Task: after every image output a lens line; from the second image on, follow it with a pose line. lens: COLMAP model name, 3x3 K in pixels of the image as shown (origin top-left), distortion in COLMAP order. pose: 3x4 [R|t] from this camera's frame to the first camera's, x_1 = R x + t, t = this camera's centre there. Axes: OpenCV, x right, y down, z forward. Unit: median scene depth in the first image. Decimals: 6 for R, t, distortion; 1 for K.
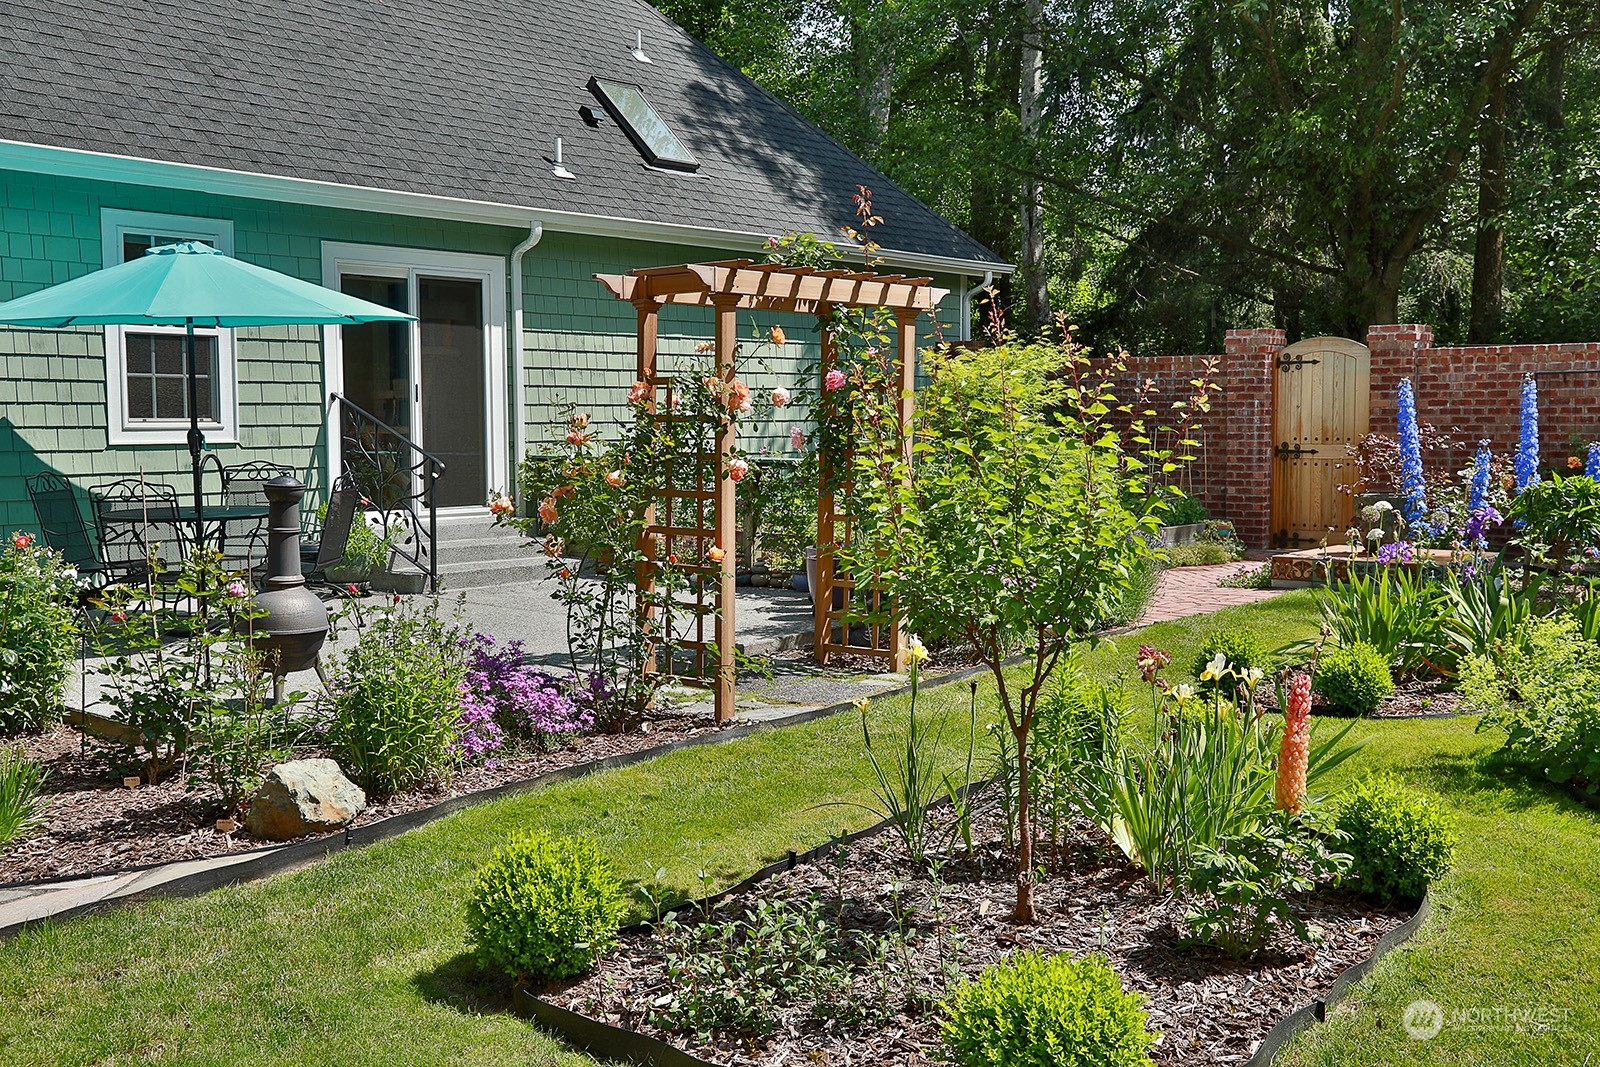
lens RADIAL K [[1585.9, 0, 802.2], [0, 1585.9, 537.1], [0, 0, 1]] dist [0.003005, 0.000000]
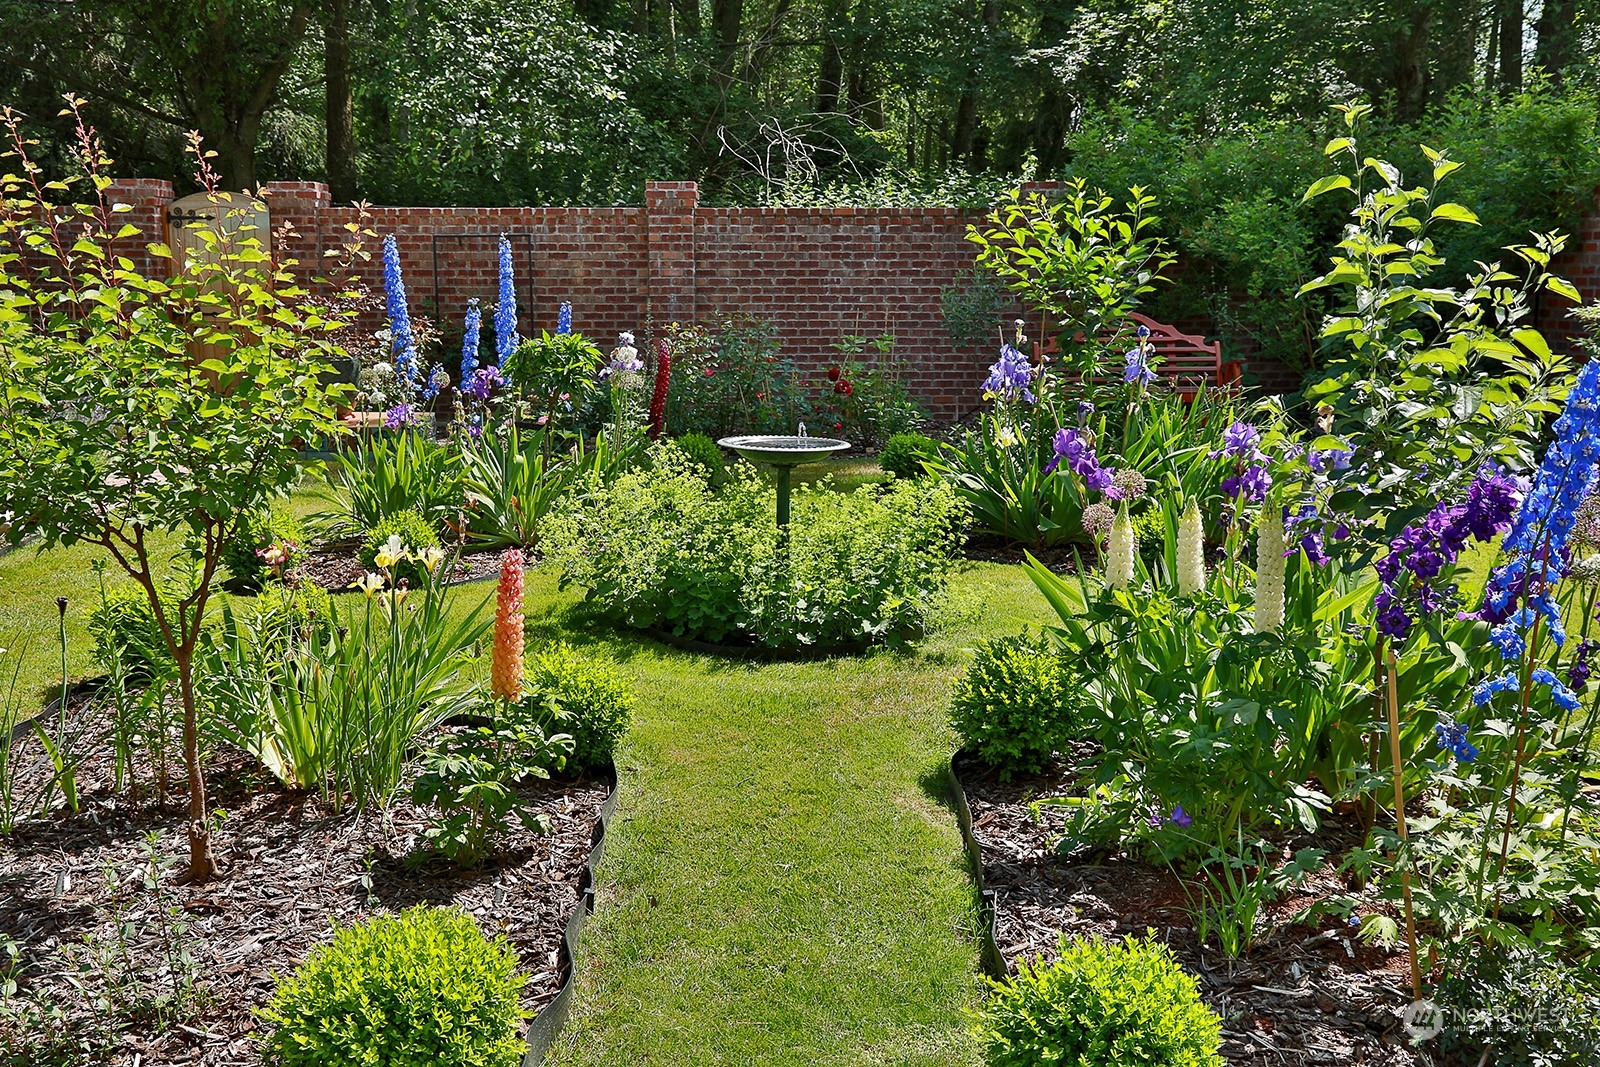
lens RADIAL K [[1618.5, 0, 802.7], [0, 1618.5, 527.9], [0, 0, 1]] dist [0.023200, 0.000000]
pose [[0.776631, -0.089190, 0.623610, -0.115441], [0.041330, 0.995008, 0.090837, -0.003989], [-0.628599, -0.044773, 0.776440, 0.134818]]
